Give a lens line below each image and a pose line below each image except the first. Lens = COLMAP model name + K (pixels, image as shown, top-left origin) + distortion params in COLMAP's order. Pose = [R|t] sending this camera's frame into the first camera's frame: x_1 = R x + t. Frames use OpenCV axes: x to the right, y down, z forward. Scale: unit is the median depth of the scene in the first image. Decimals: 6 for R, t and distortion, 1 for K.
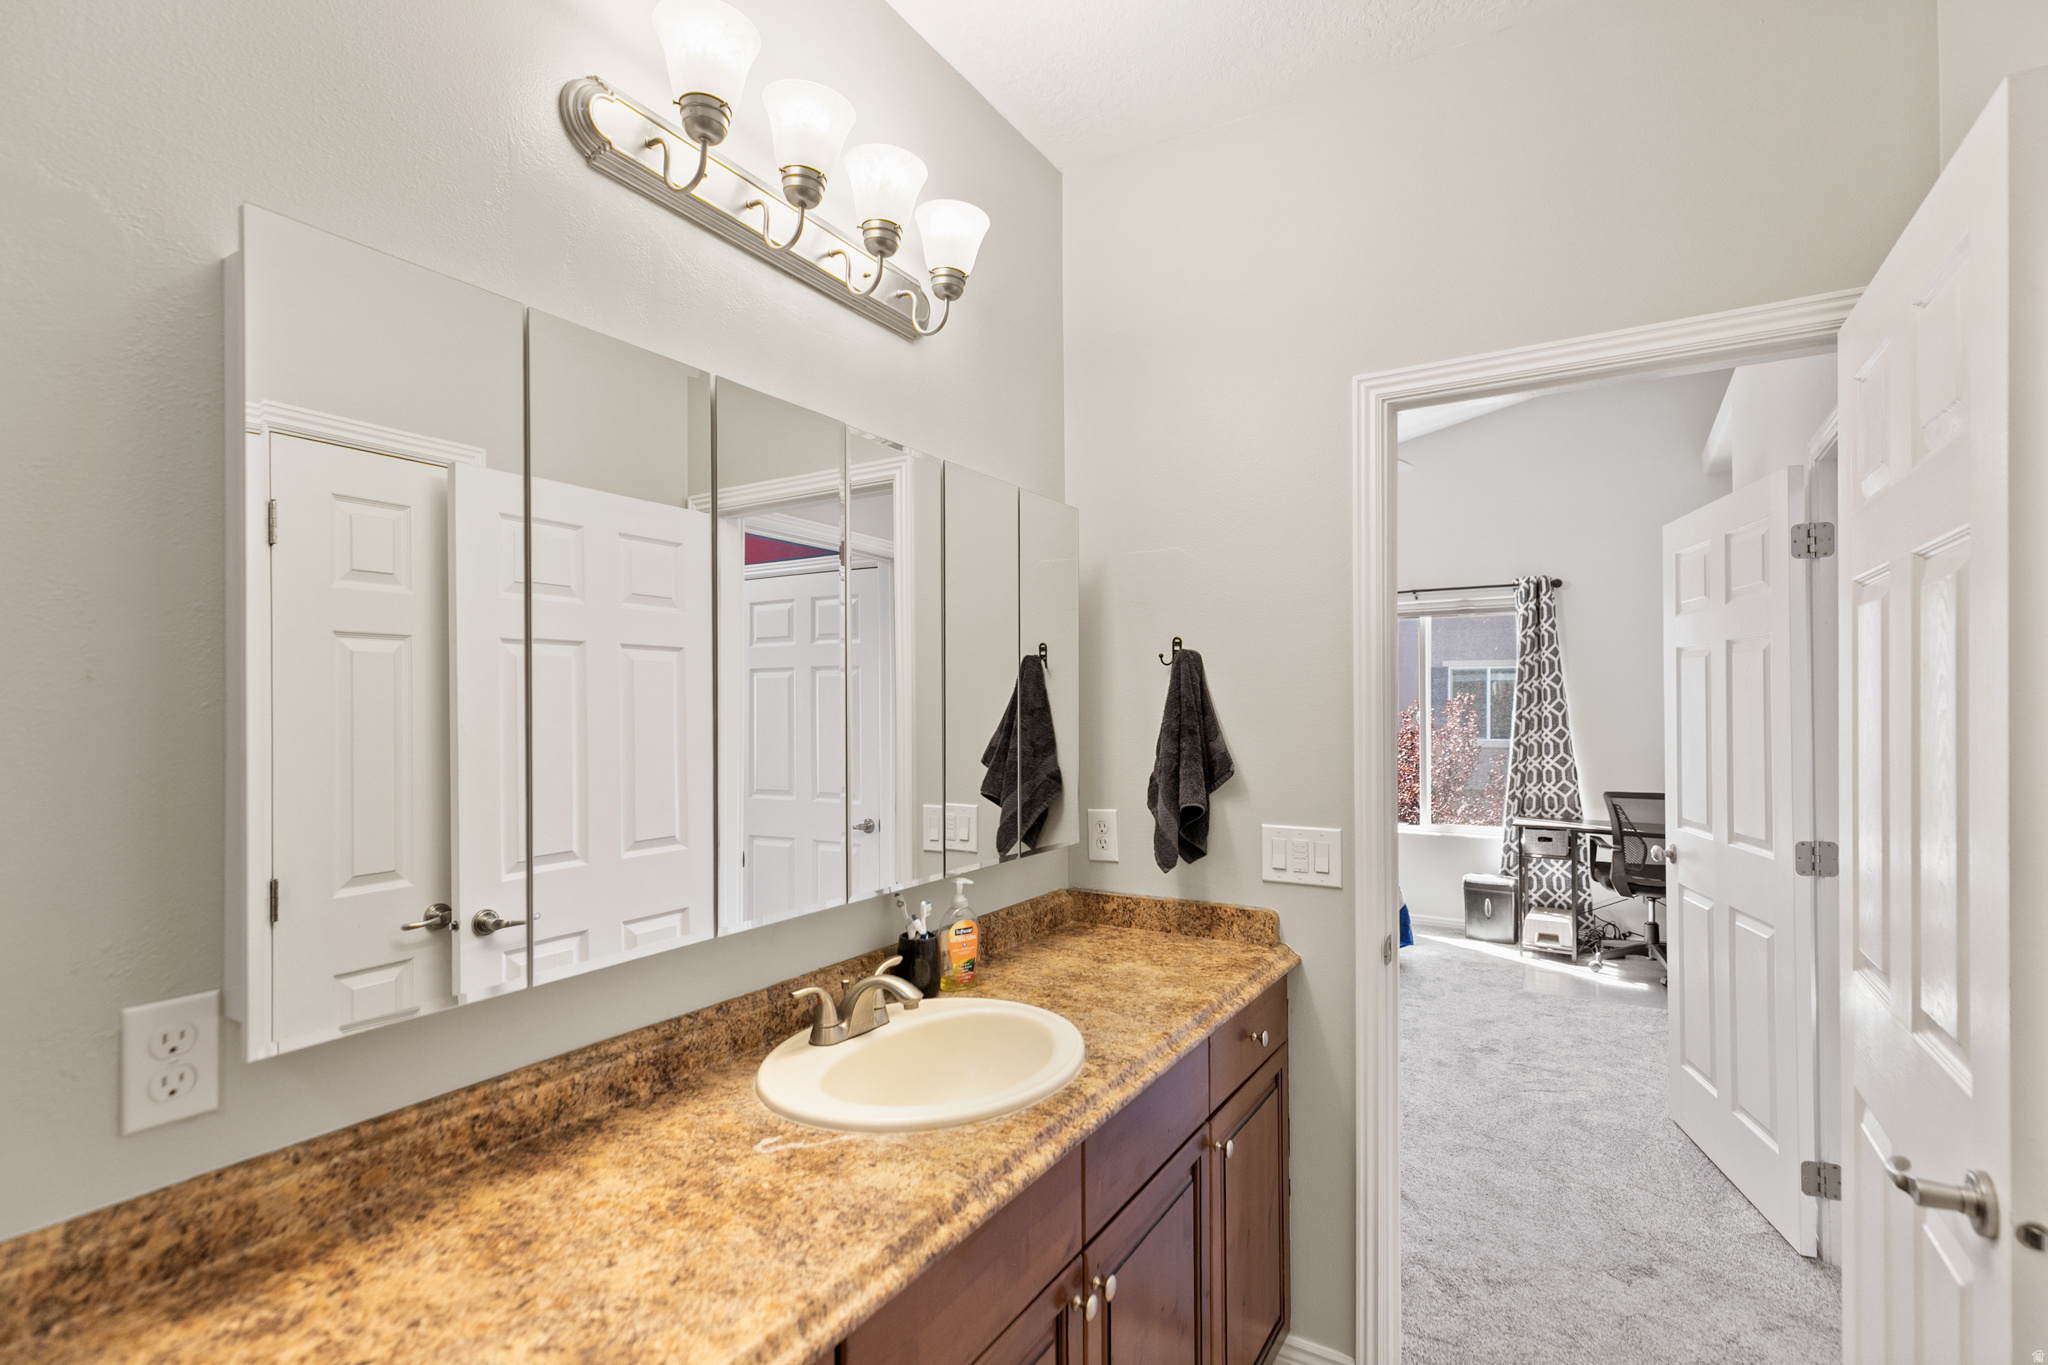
lens RADIAL K [[969.4, 0, 1024.2], [0, 969.4, 714.9], [0, 0, 1]] dist [0.019418, -0.000072]
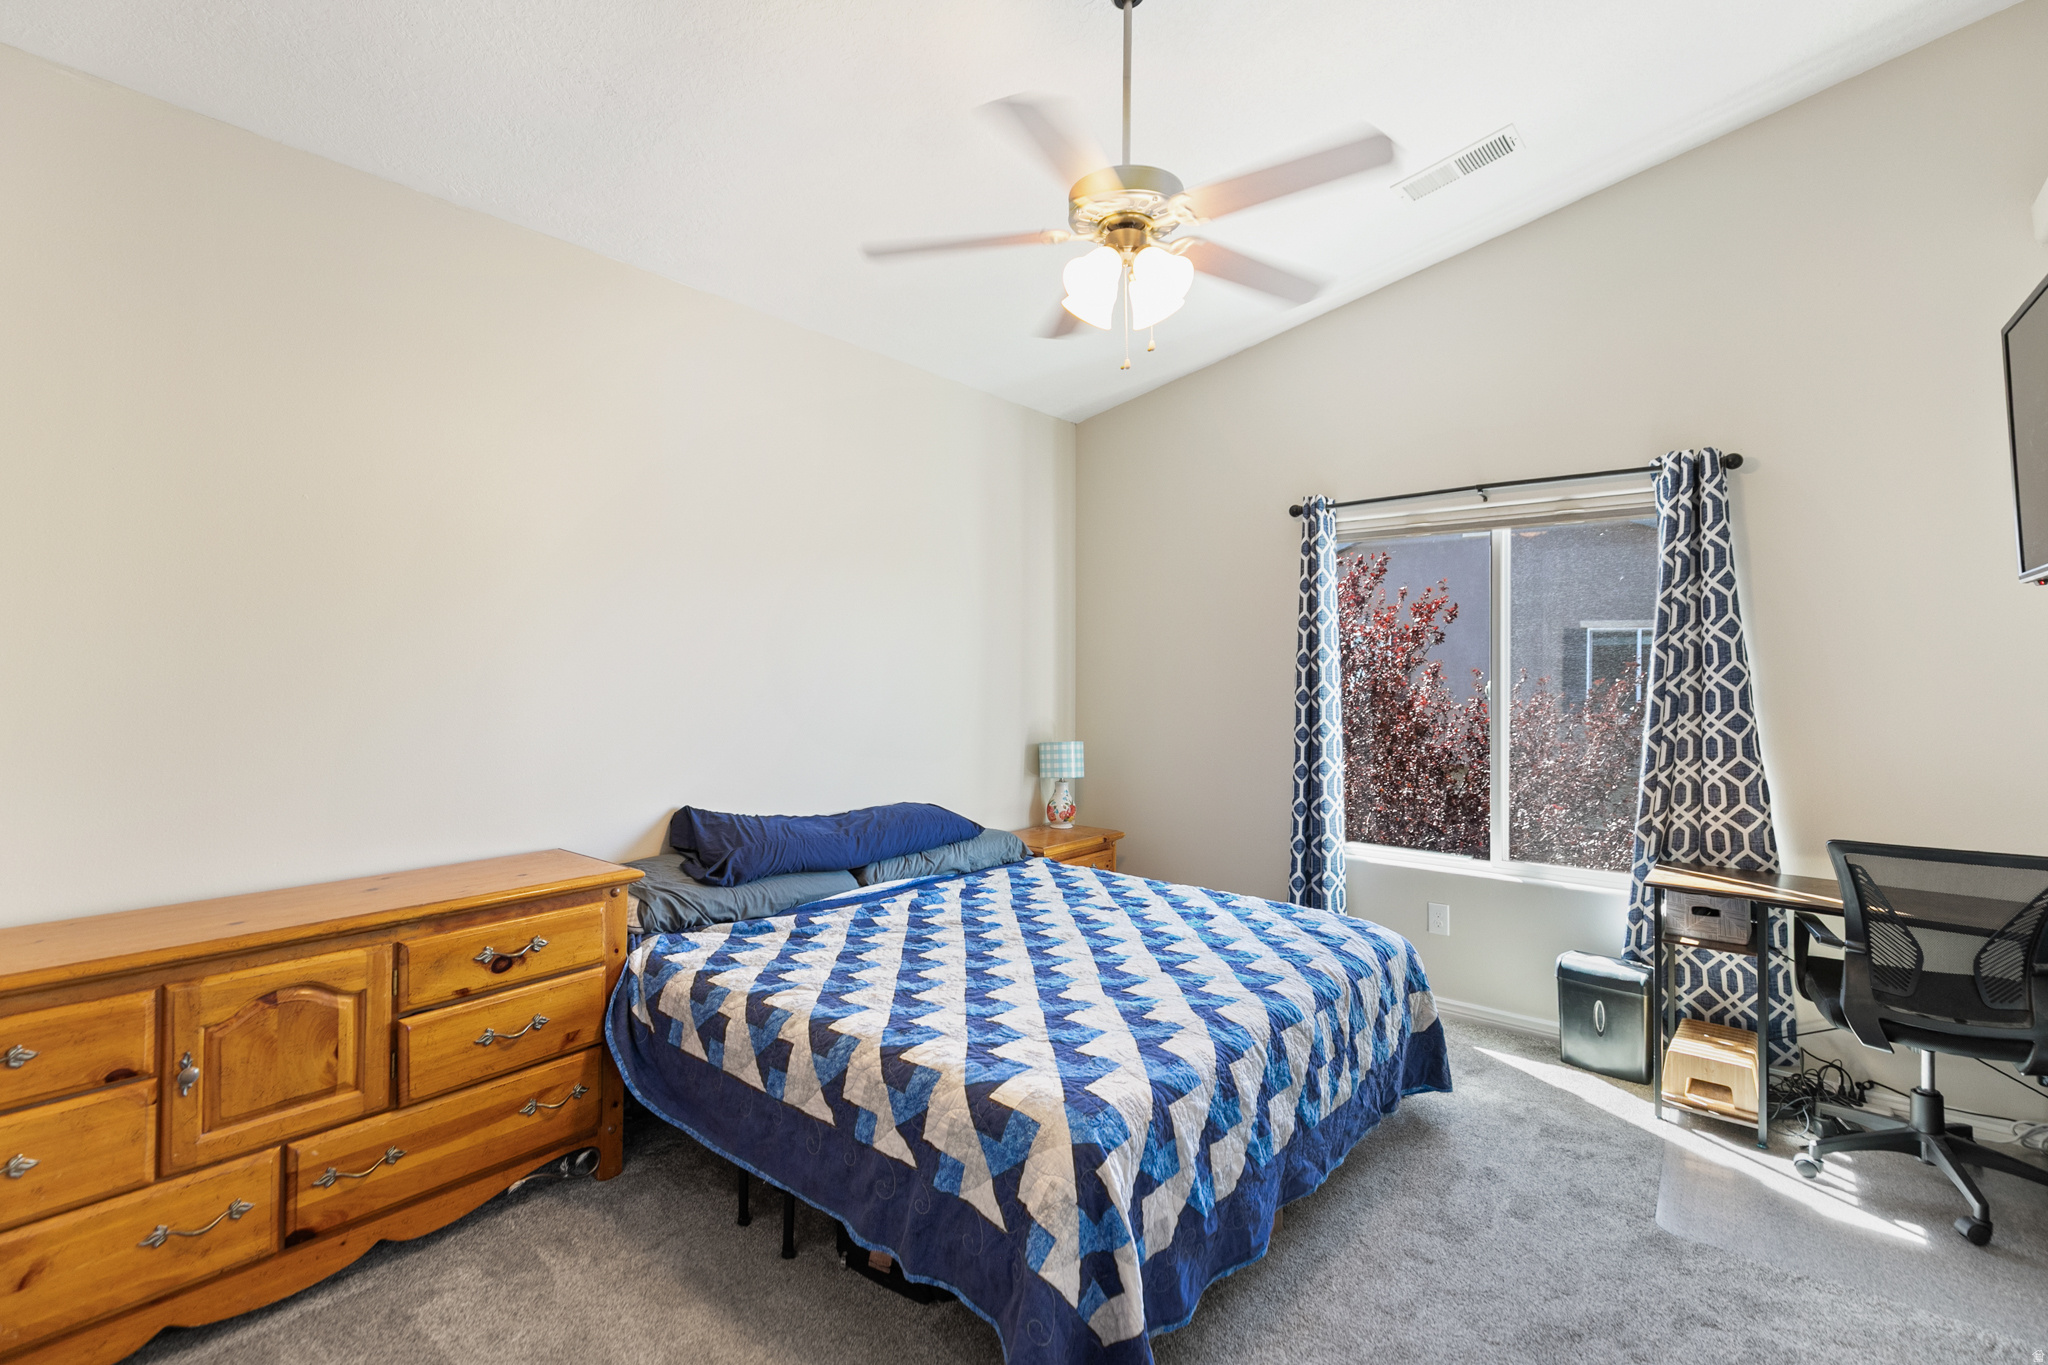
lens RADIAL K [[952.3, 0, 1014.2], [0, 952.3, 675.9], [0, 0, 1]] dist [0.011495, -0.000112]
pose [[0.989977, 0.010174, -0.140863, 0.207028], [-0.010801, 0.999935, -0.003685, -0.001397], [0.140817, 0.005170, 0.990022, 0.379718]]
